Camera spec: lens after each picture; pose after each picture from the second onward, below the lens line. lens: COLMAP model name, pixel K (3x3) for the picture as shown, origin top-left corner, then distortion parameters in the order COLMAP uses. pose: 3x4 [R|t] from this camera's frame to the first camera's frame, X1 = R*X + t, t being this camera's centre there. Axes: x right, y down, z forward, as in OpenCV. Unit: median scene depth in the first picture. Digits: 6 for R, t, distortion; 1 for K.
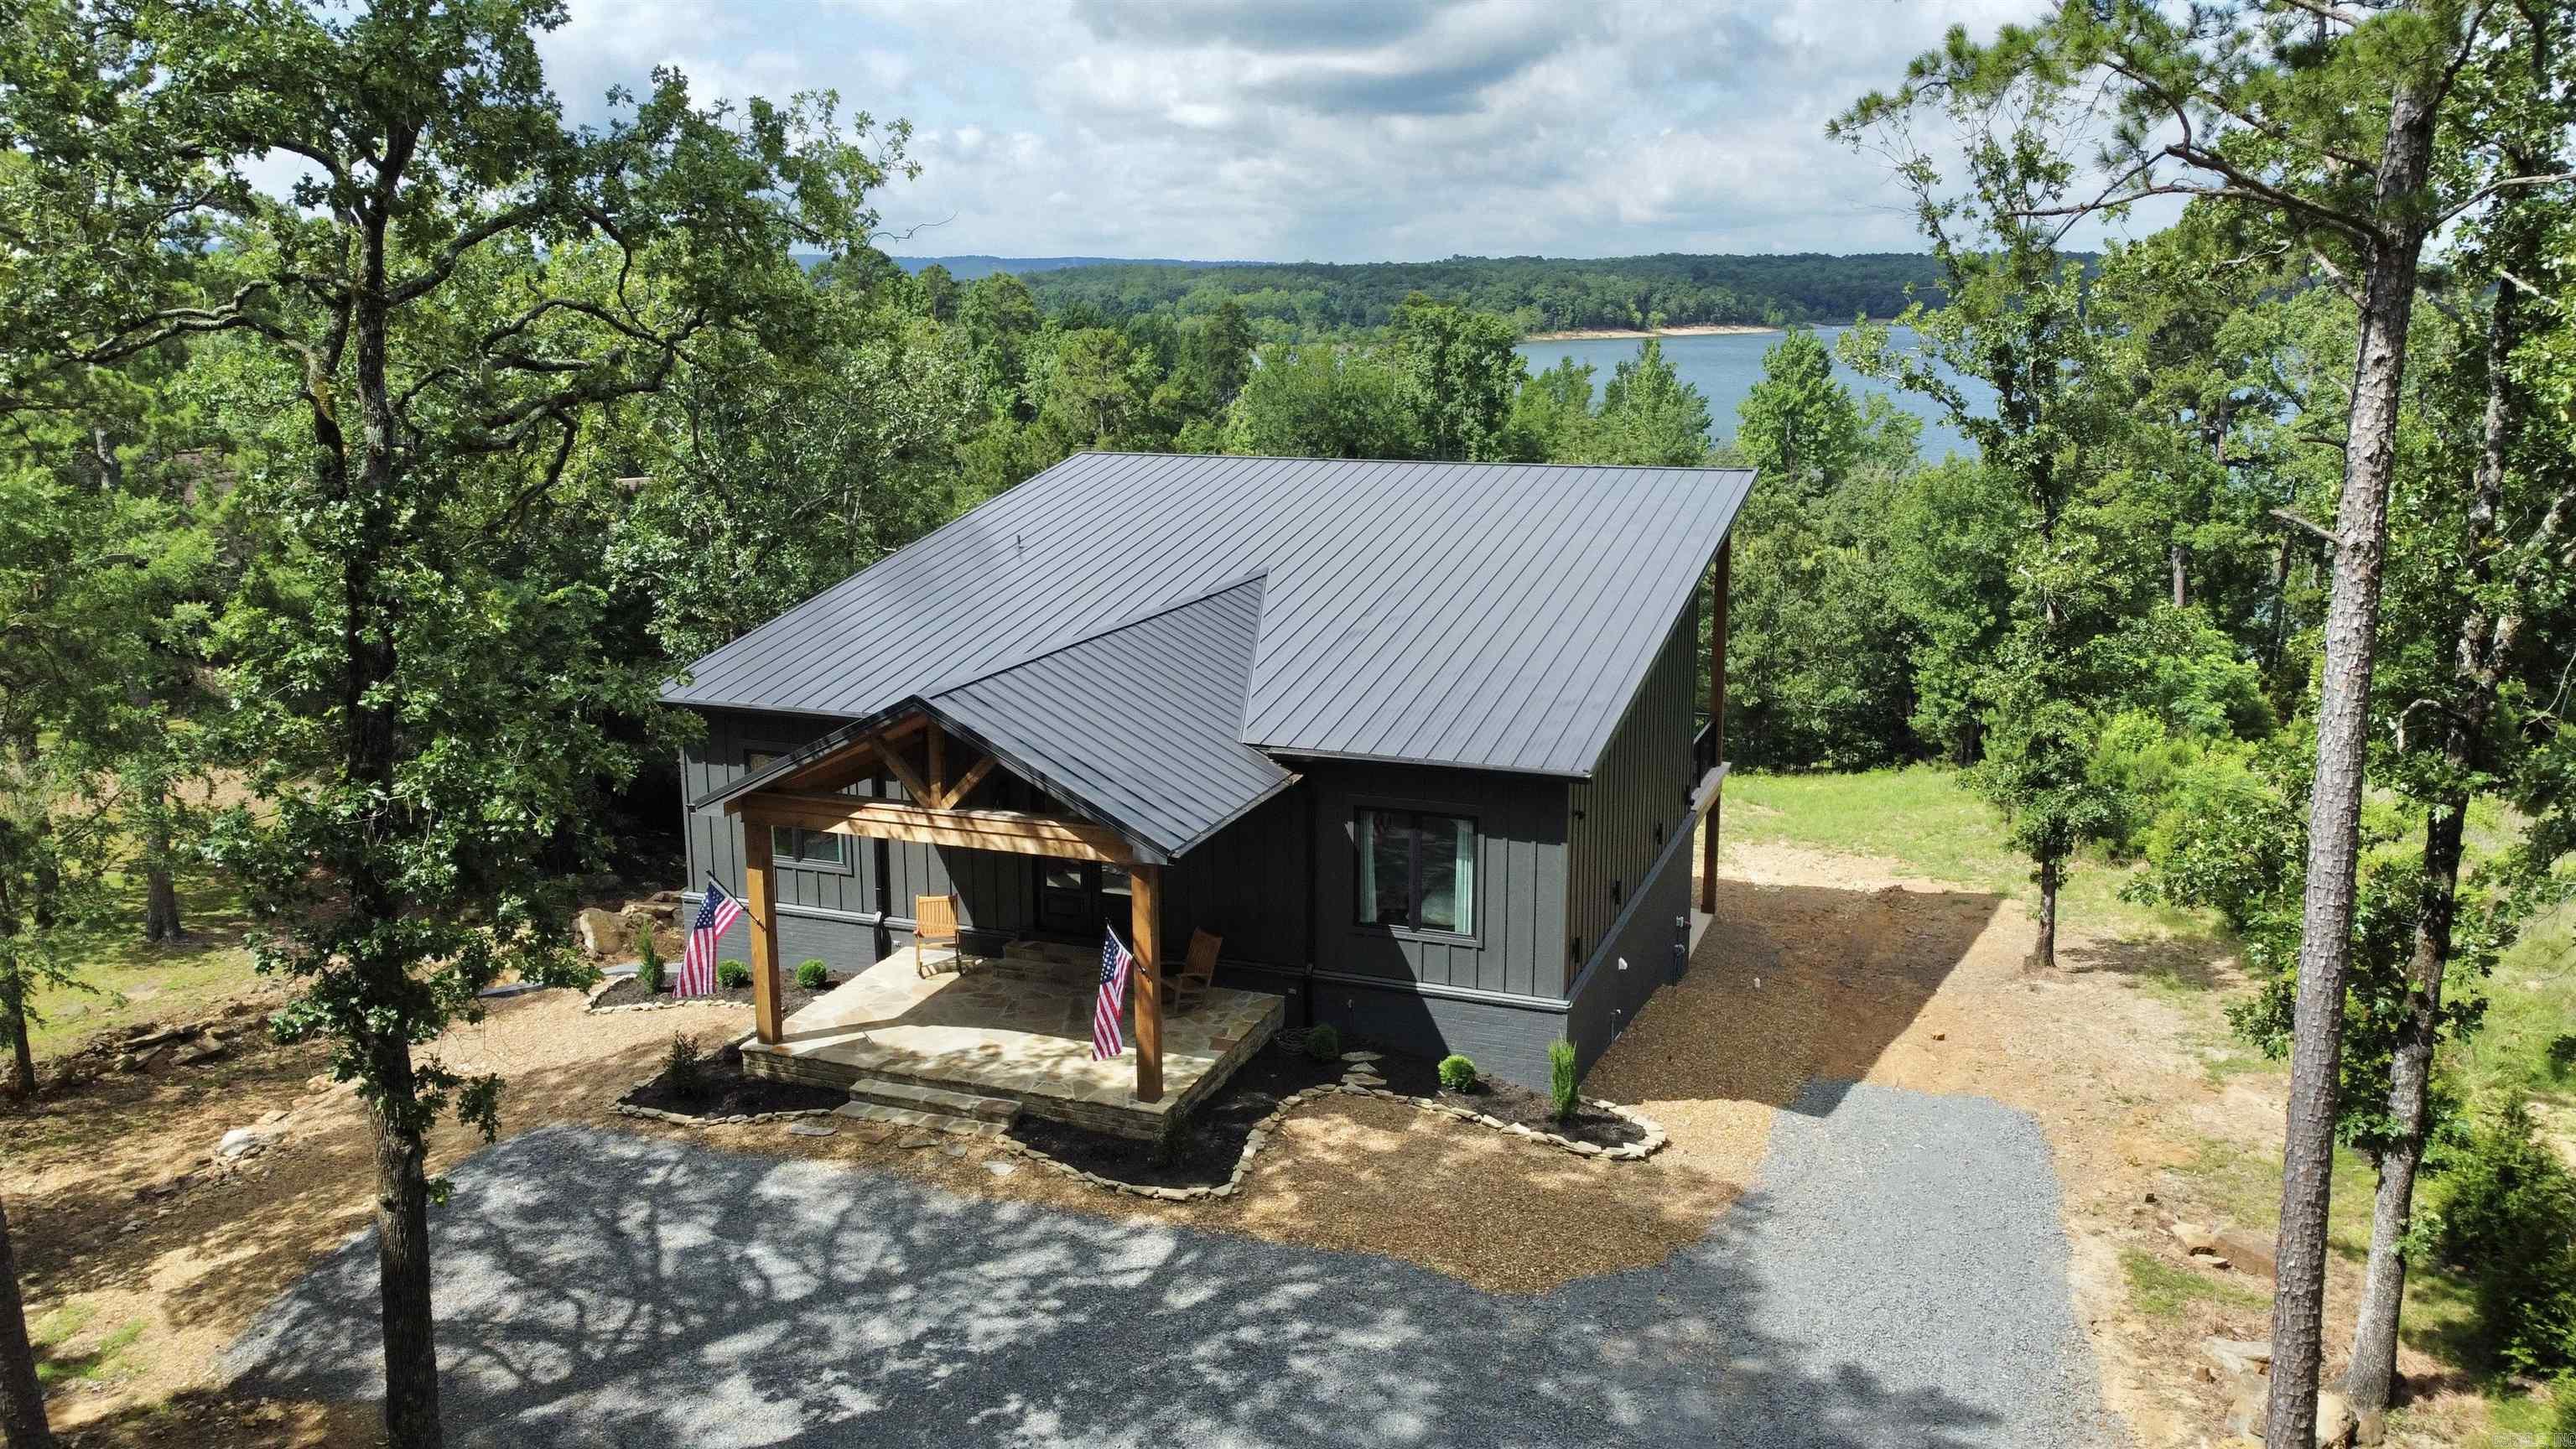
lens RADIAL K [[1925.2, 0, 1288.0], [0, 1925.2, 724.5], [0, 0, 1]] dist [-0.016991, 0.002504]
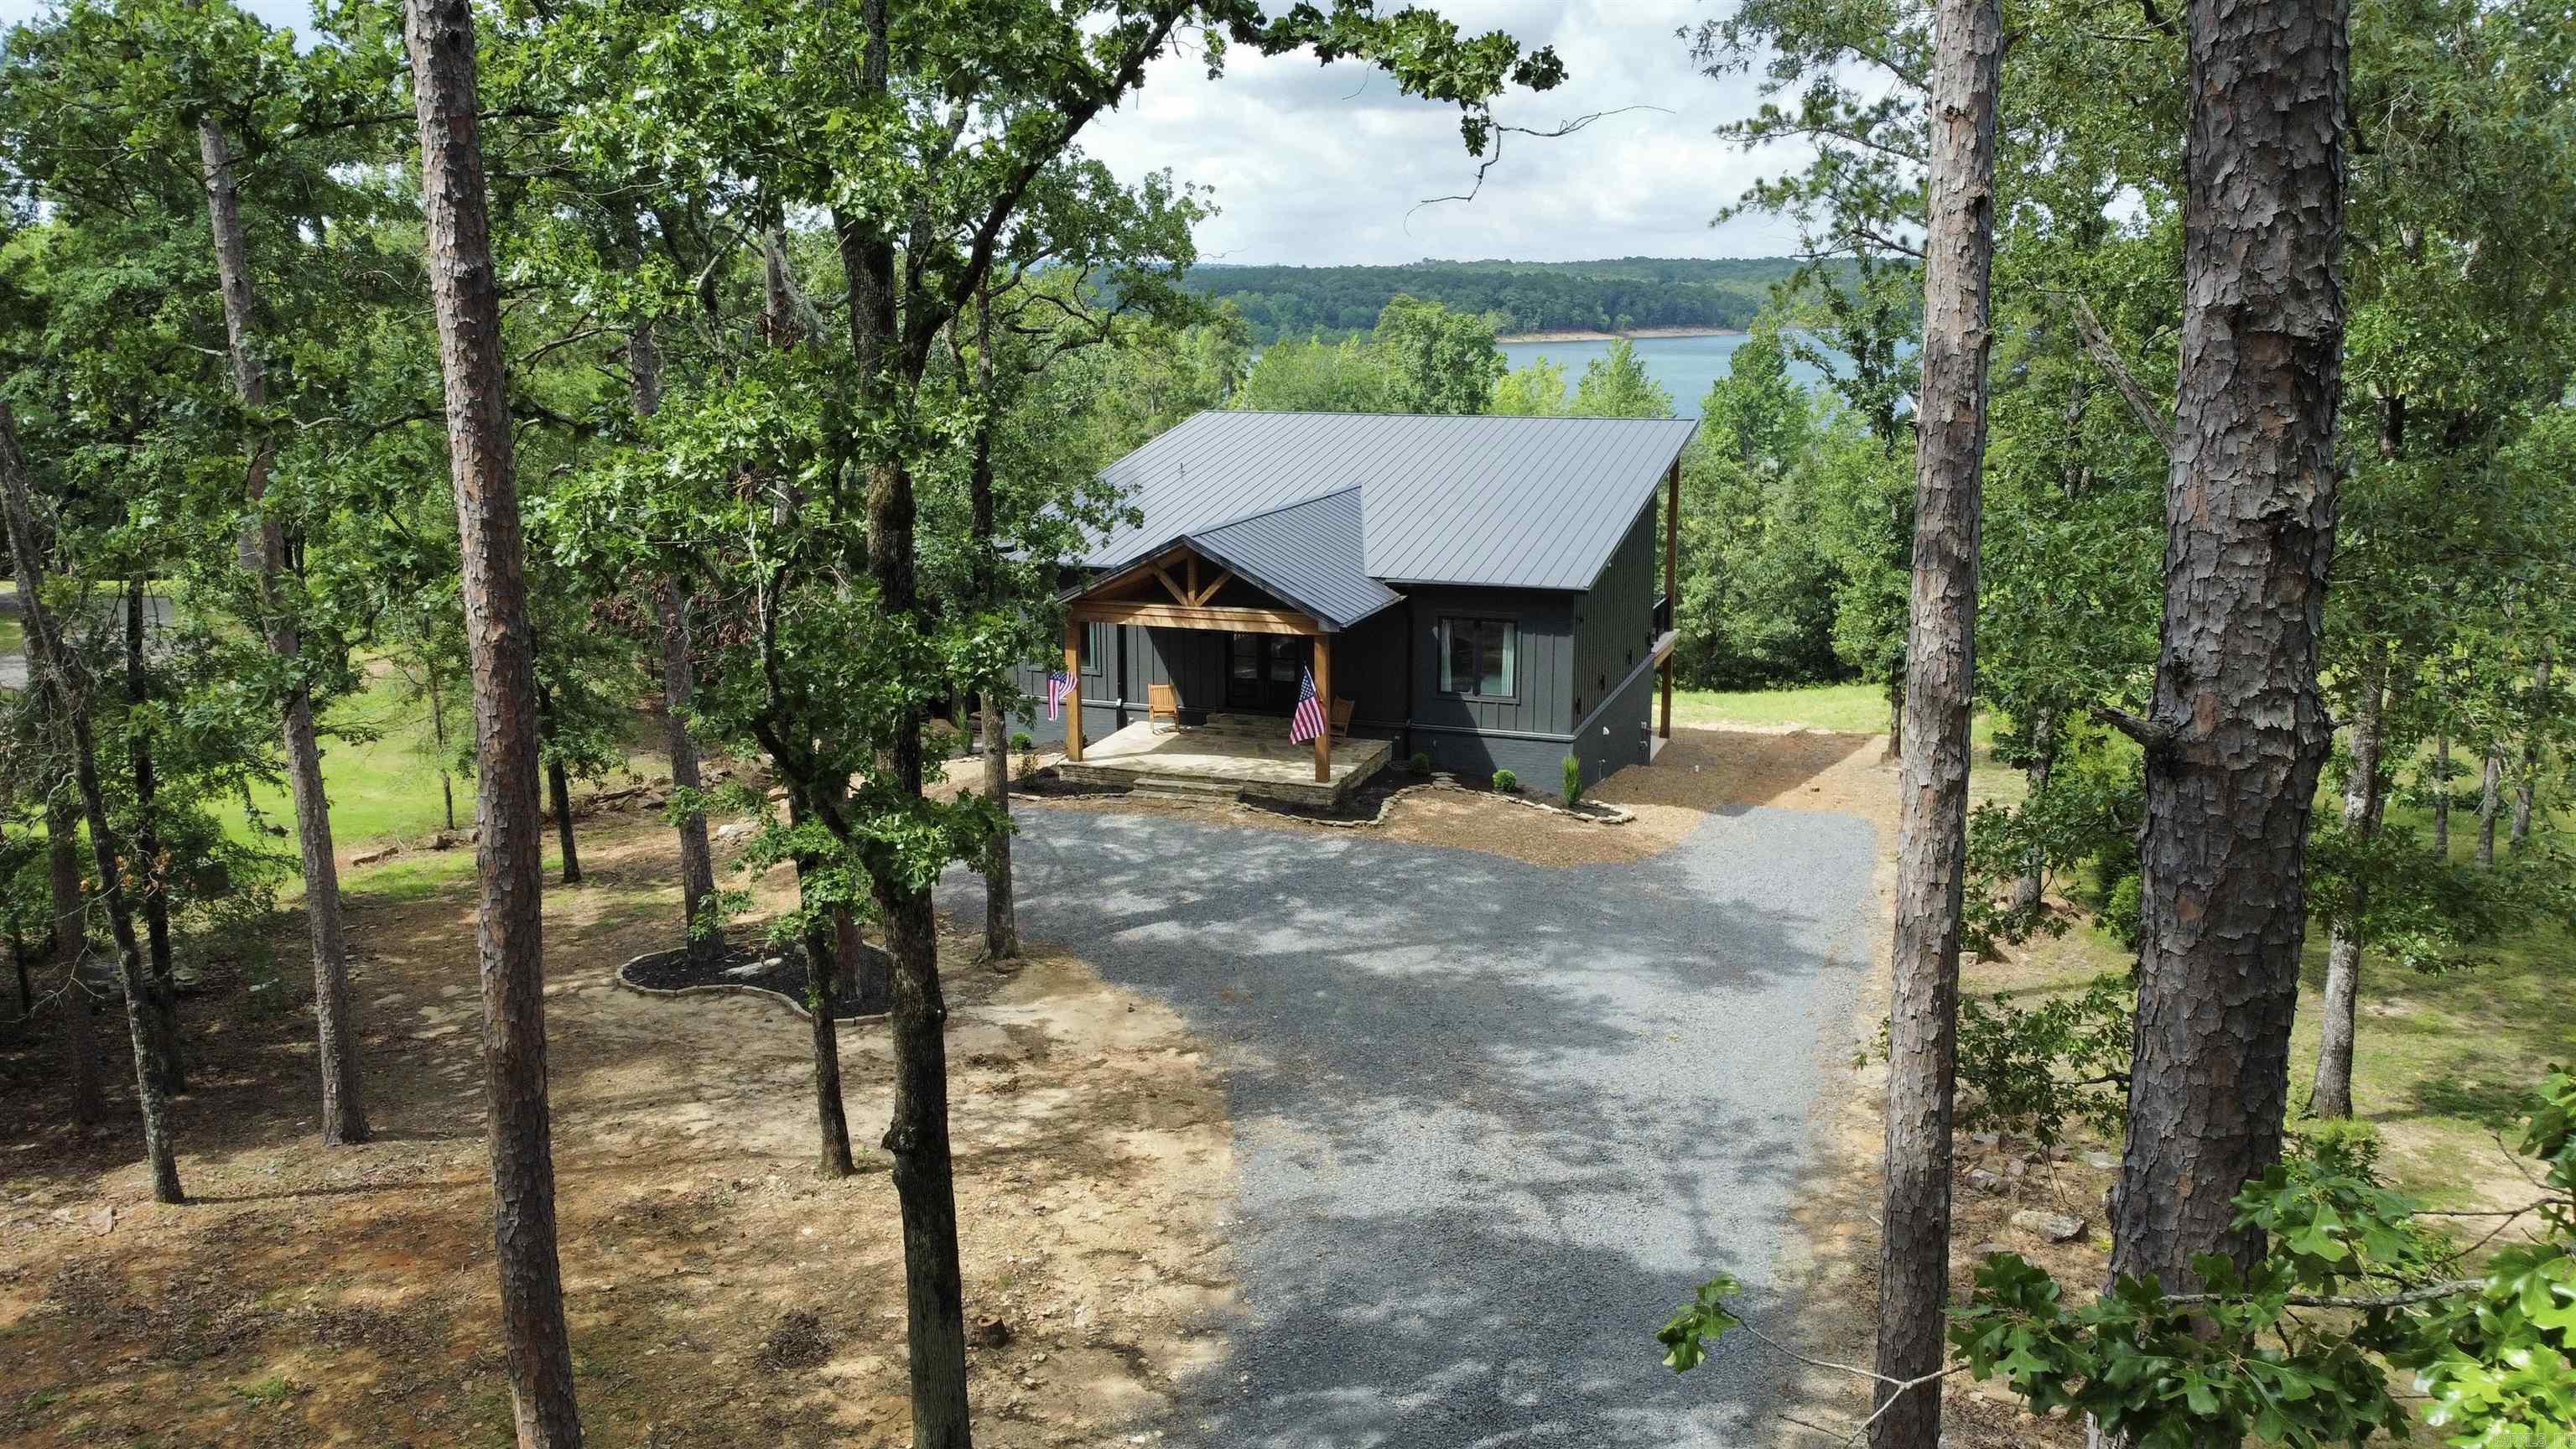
lens RADIAL K [[1936.0, 0, 1288.0], [0, 1936.0, 724.5], [0, 0, 1]] dist [0.000167, -0.000028]
pose [[0.999847, 0.000019, 0.017476, -0.106501], [0.000023, 0.999997, -0.002370, 0.122434], [-0.017476, 0.002370, 0.999844, -0.539502]]
